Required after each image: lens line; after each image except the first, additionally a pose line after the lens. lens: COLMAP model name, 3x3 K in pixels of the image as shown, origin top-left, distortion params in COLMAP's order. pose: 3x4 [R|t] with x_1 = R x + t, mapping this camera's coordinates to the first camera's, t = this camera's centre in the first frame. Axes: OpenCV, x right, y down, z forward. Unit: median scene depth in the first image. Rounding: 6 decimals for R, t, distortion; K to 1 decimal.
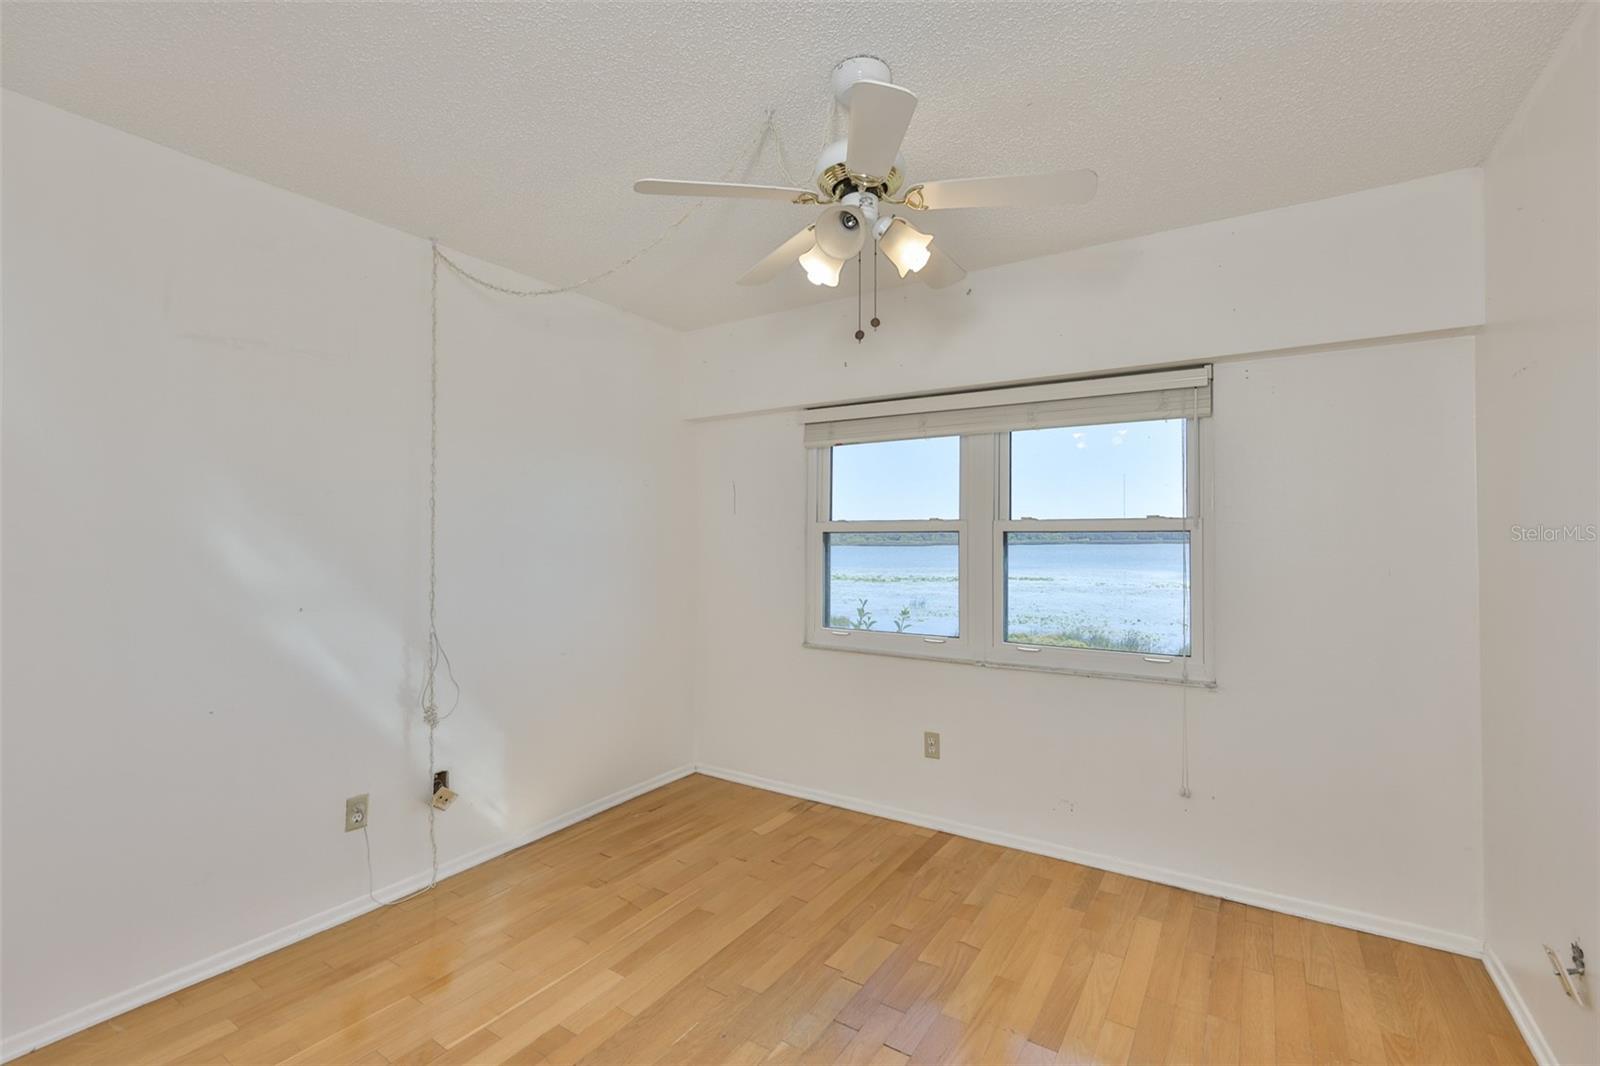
lens RADIAL K [[703.2, 0, 792.3], [0, 703.2, 527.7], [0, 0, 1]] dist [-0.000240, 0.000272]
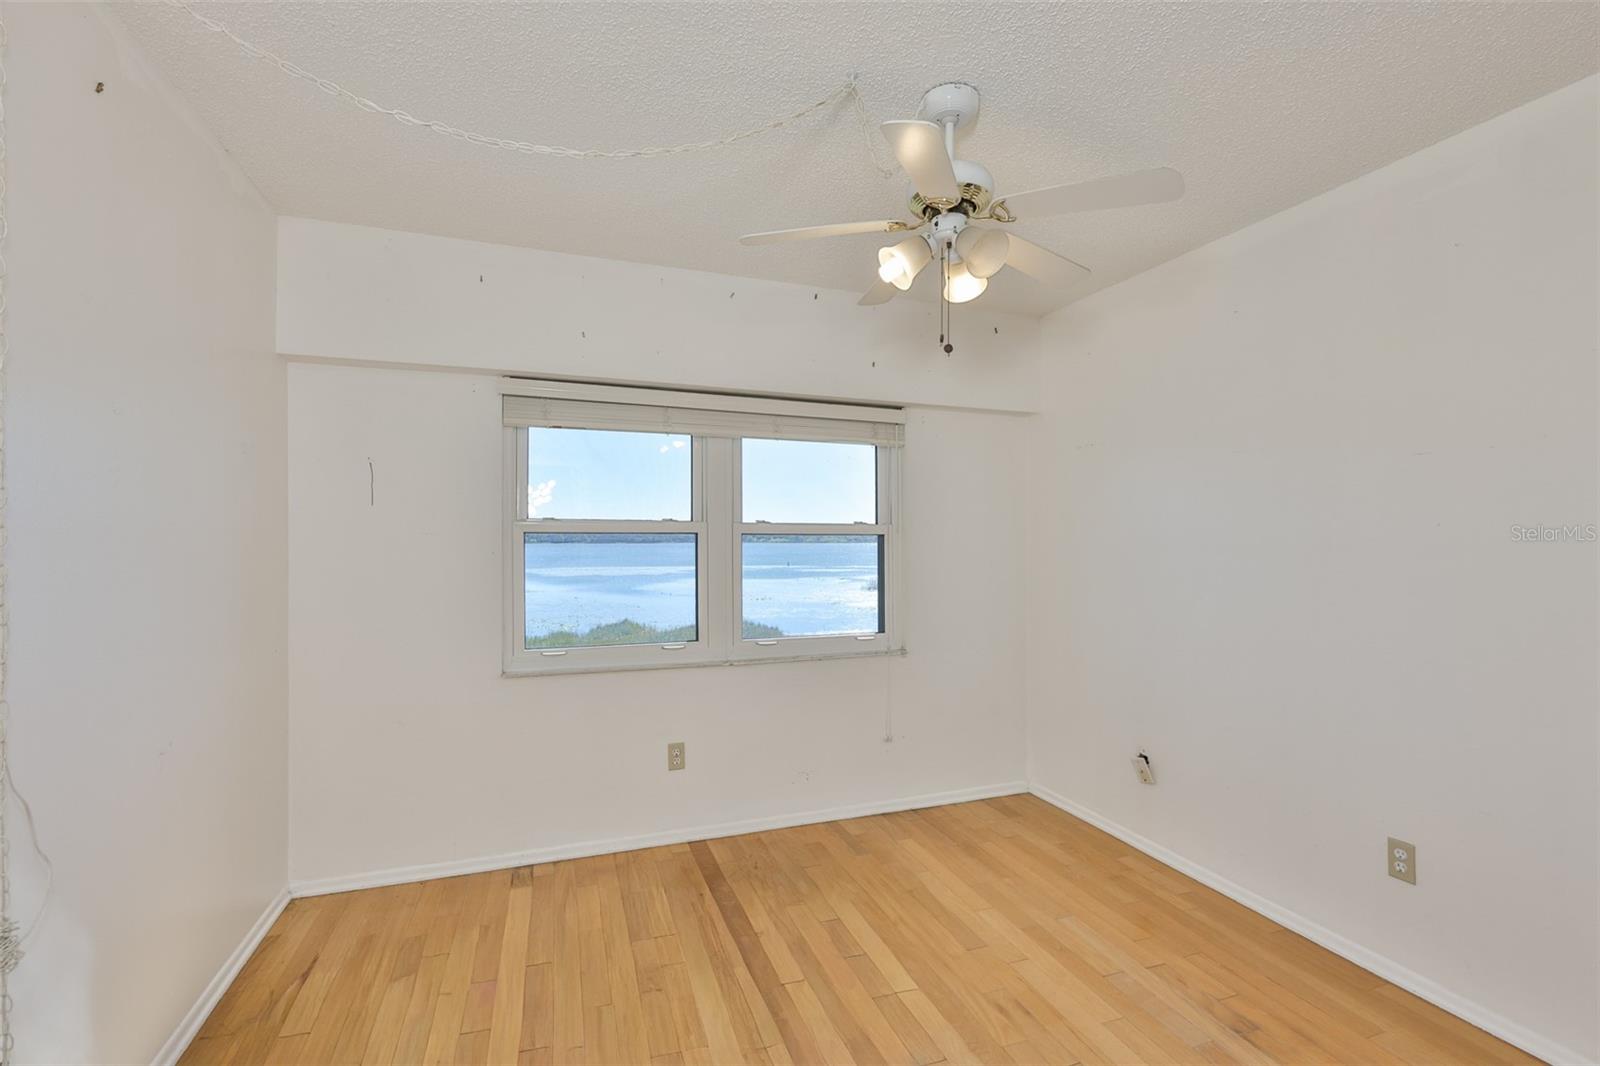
lens RADIAL K [[707.0, 0, 821.6], [0, 707.0, 539.4], [0, 0, 1]] dist [0.001482, 0.000549]
pose [[0.597909, 0.000970, 0.801564, -0.454861], [-0.014429, 0.999850, 0.009554, 0.002042], [-0.801434, -0.017278, 0.597833, 0.271656]]
